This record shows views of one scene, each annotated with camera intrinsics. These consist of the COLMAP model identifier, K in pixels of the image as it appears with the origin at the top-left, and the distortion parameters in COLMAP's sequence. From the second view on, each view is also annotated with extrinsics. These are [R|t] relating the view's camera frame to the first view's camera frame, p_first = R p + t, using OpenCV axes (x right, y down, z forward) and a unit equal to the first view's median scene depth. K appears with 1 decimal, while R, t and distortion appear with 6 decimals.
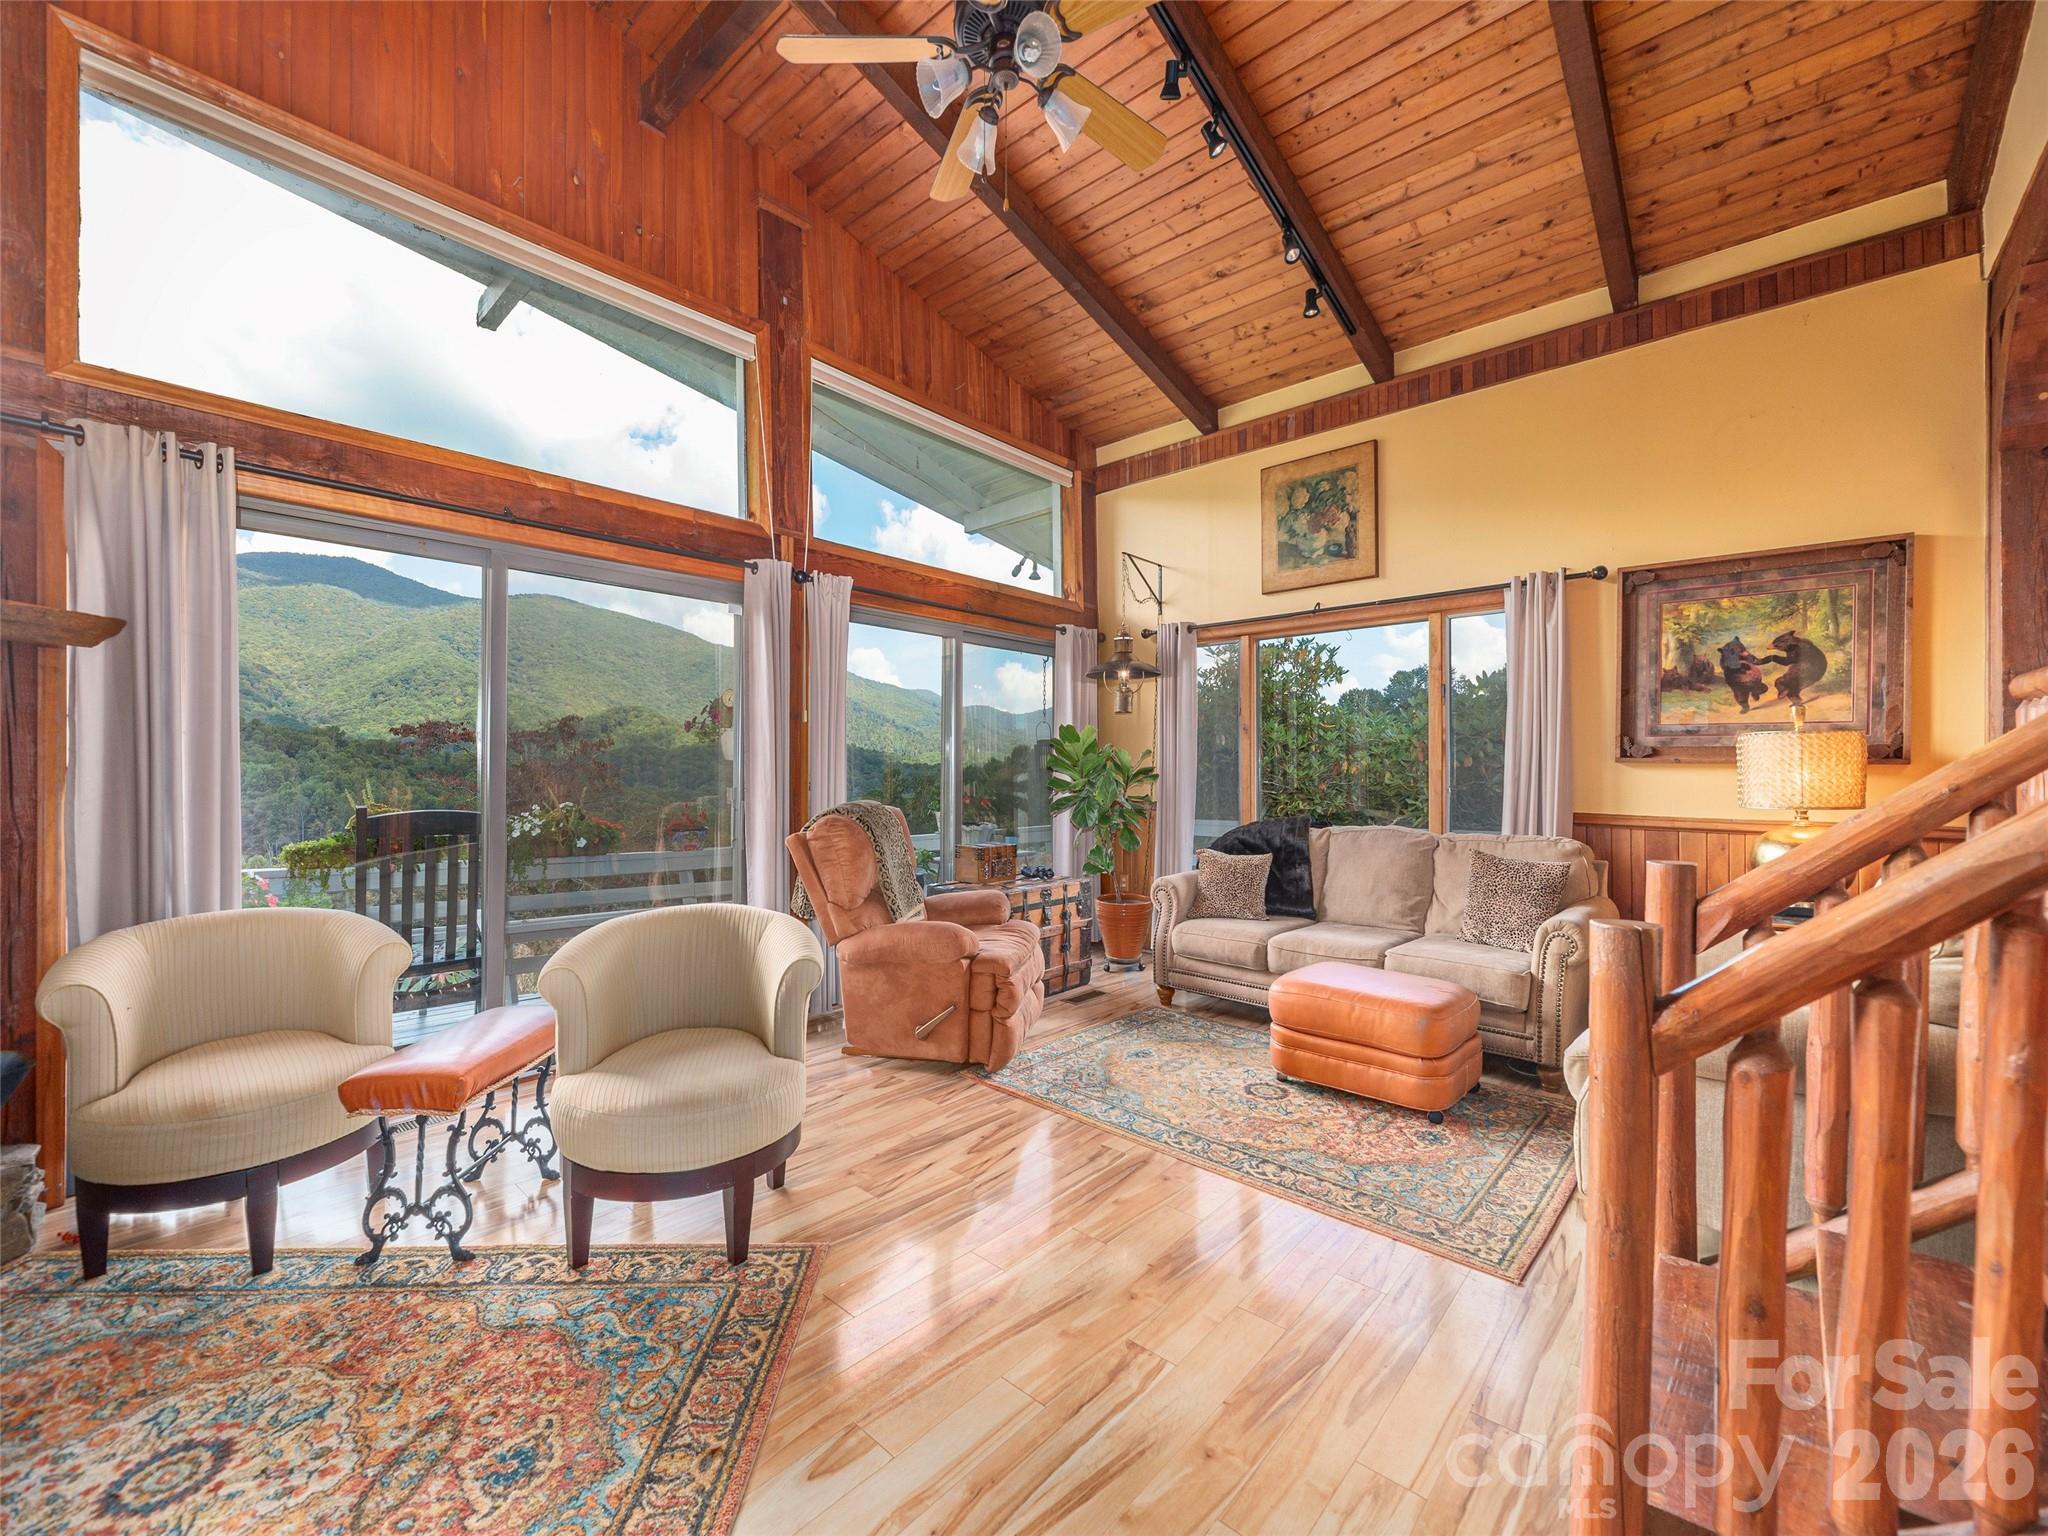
lens RADIAL K [[841.7, 0, 1042.8], [0, 841.7, 776.9], [0, 0, 1]] dist [-0.001890, 0.000091]
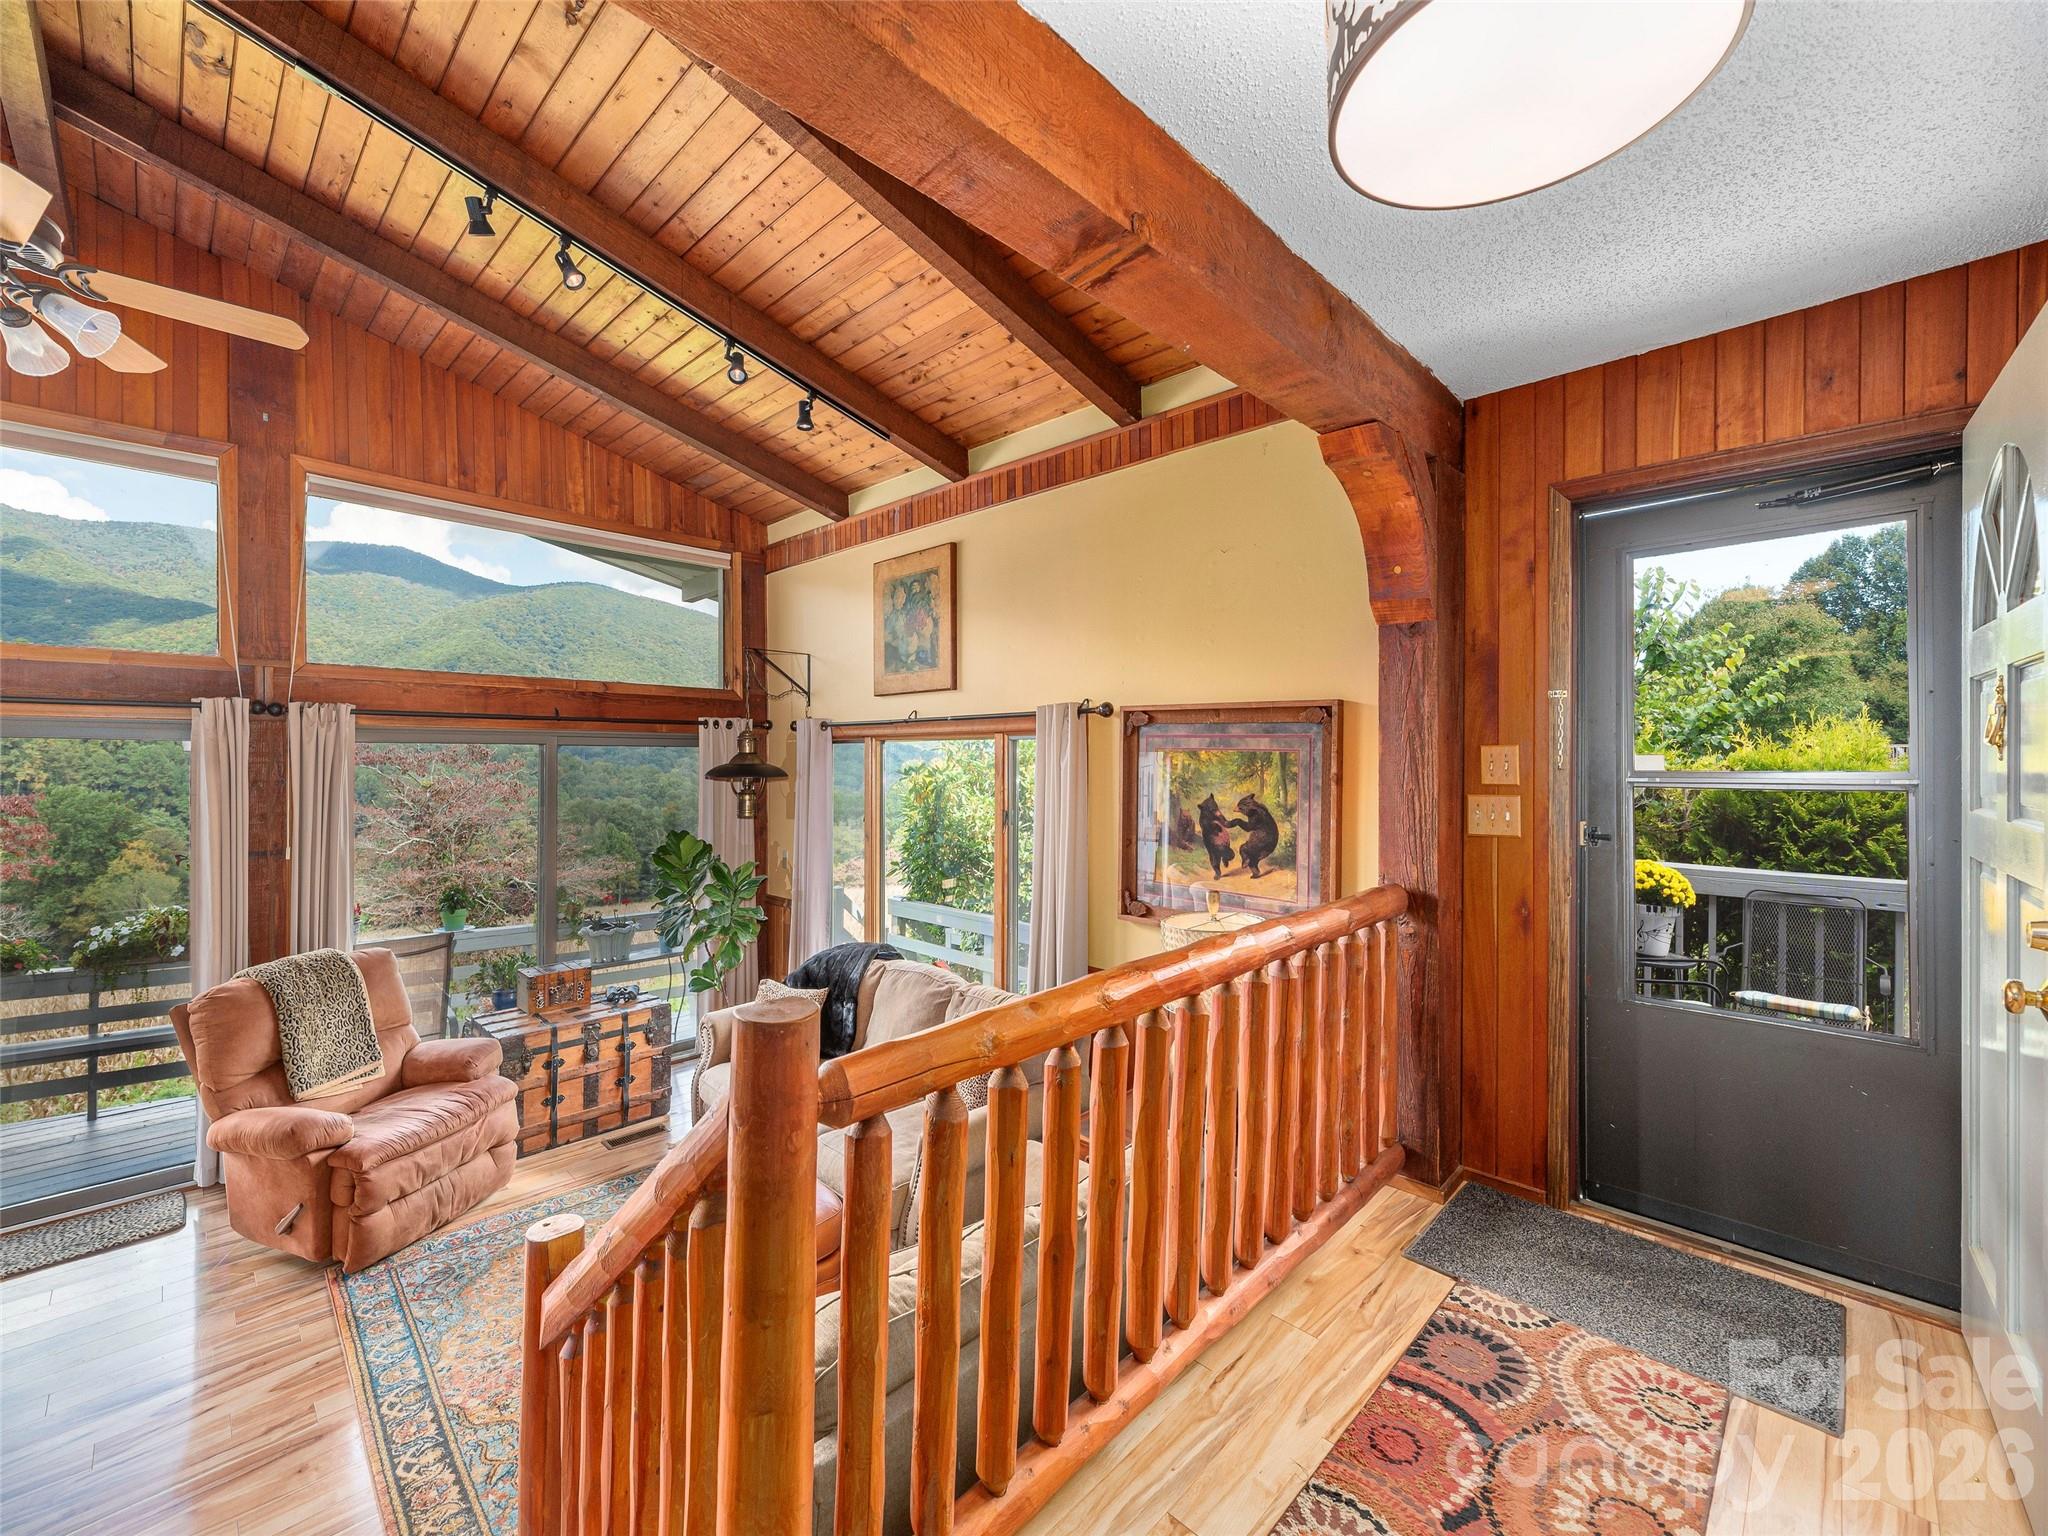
lens RADIAL K [[848.1, 0, 1065.0], [0, 848.1, 756.7], [0, 0, 1]] dist [0.001465, 0.000254]
pose [[0.999247, 0.004270, -0.038564, 0.629152], [-0.004377, 0.999987, -0.002690, -0.182114], [0.038552, 0.002857, 0.999252, 0.074861]]
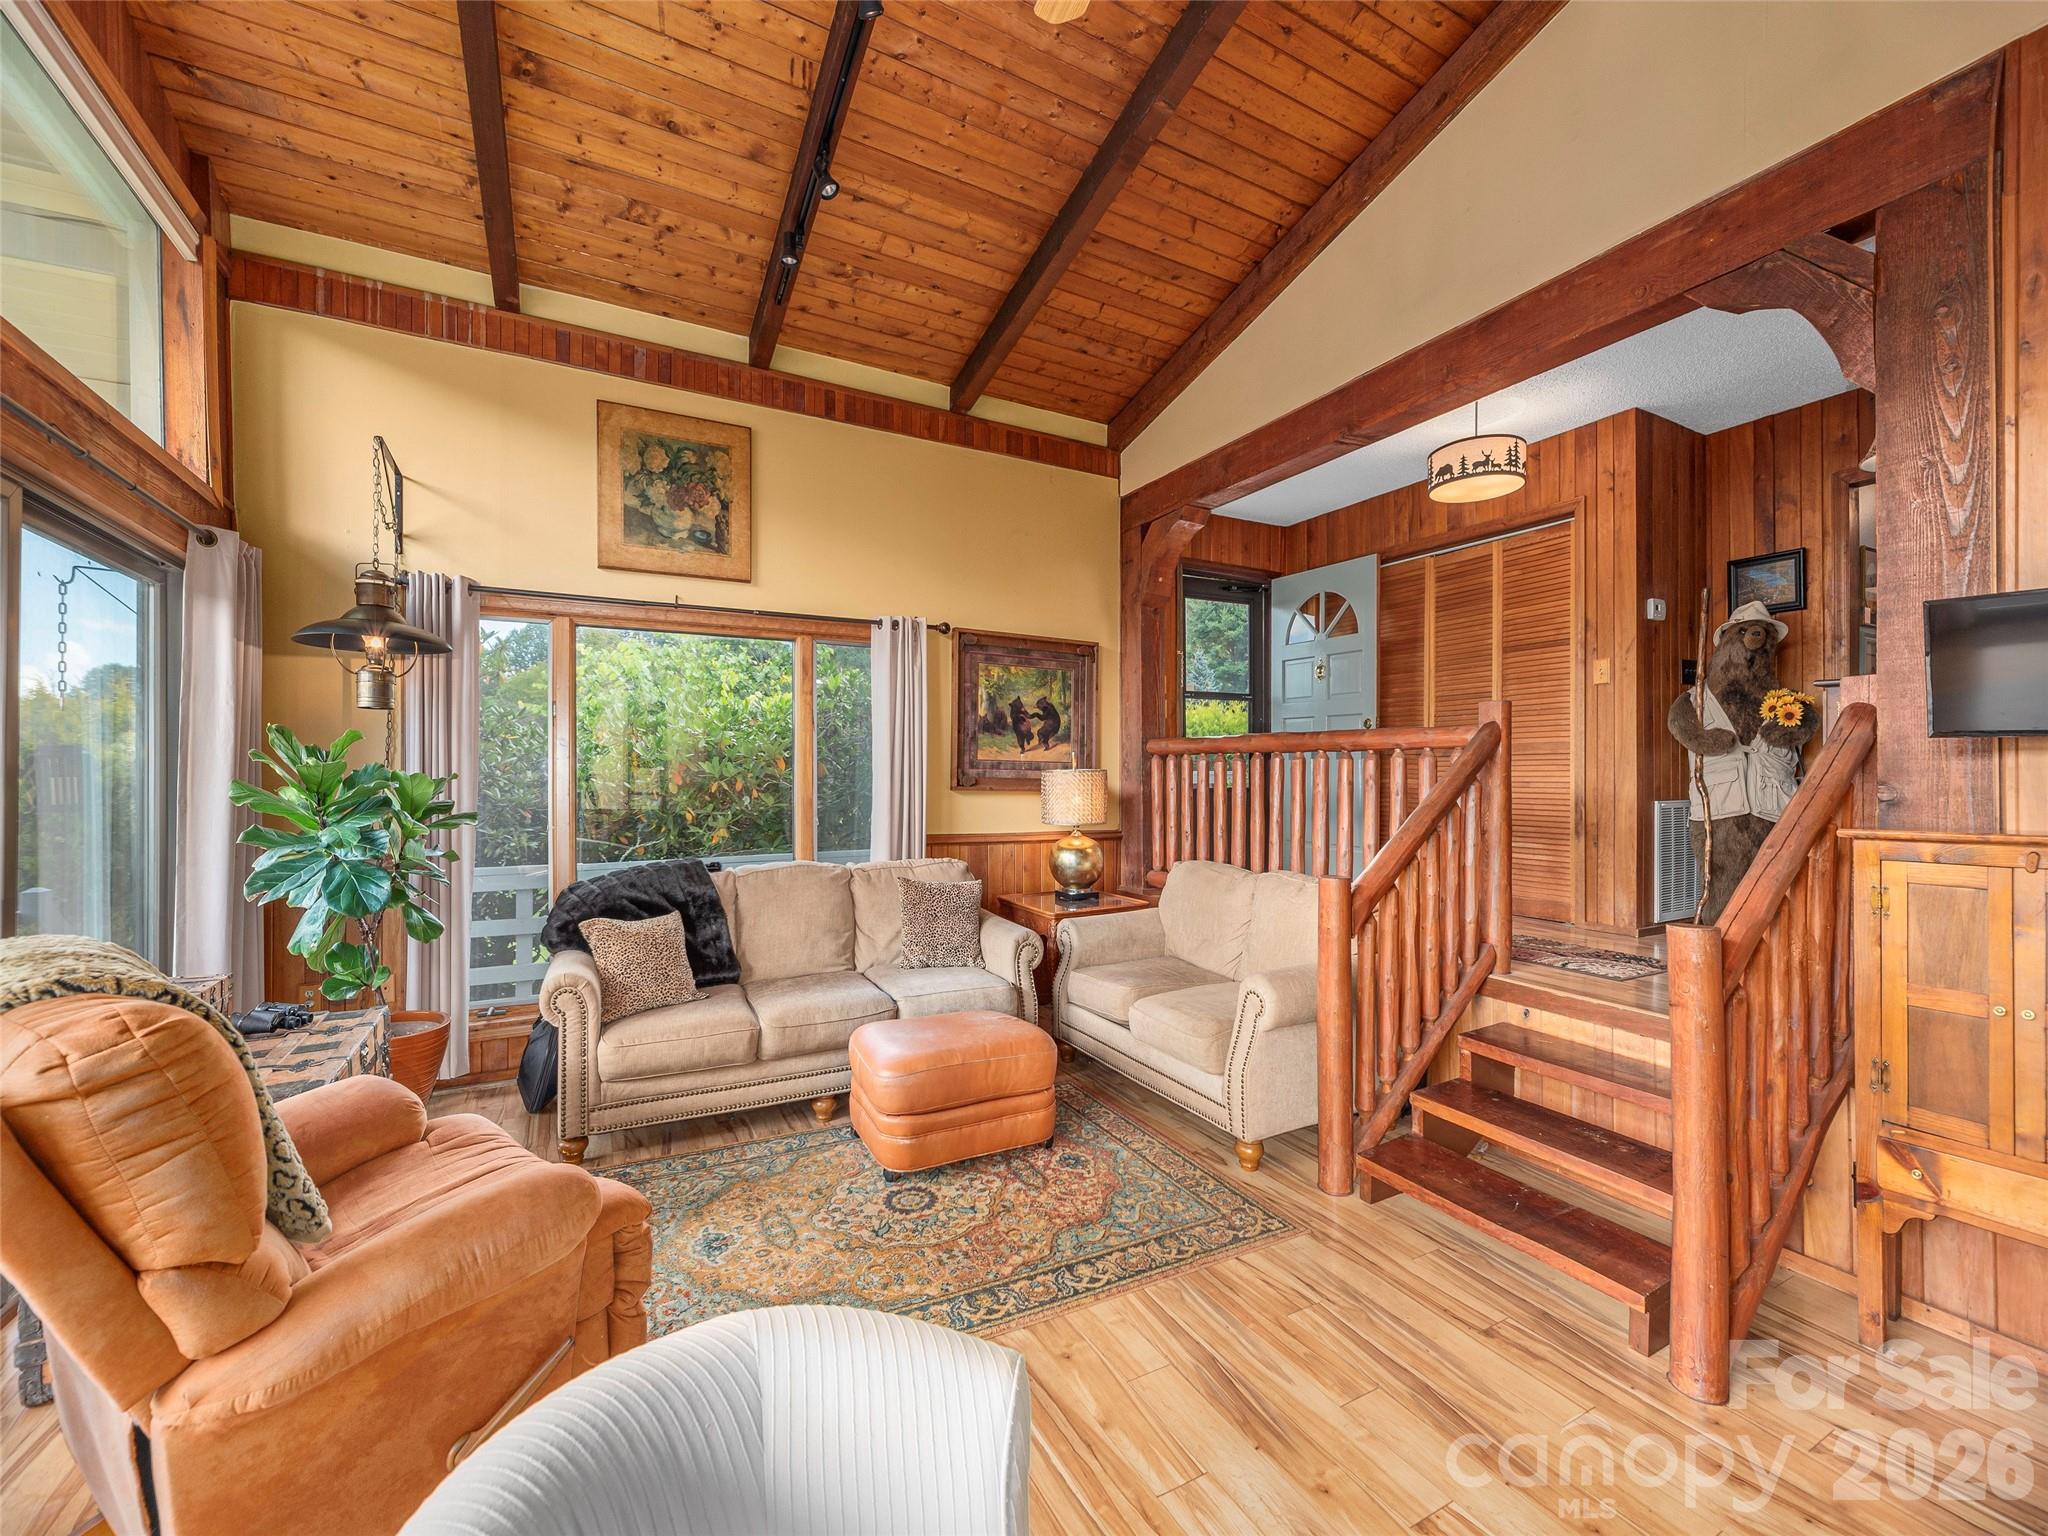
lens RADIAL K [[823.9, 0, 1007.8], [0, 823.9, 779.4], [0, 0, 1]] dist [-0.001592, -0.000556]
pose [[0.358258, -0.006701, 0.933598, -0.363416], [0.003297, 0.999977, 0.005912, -0.037749], [-0.933617, 0.000960, 0.358272, 0.489089]]
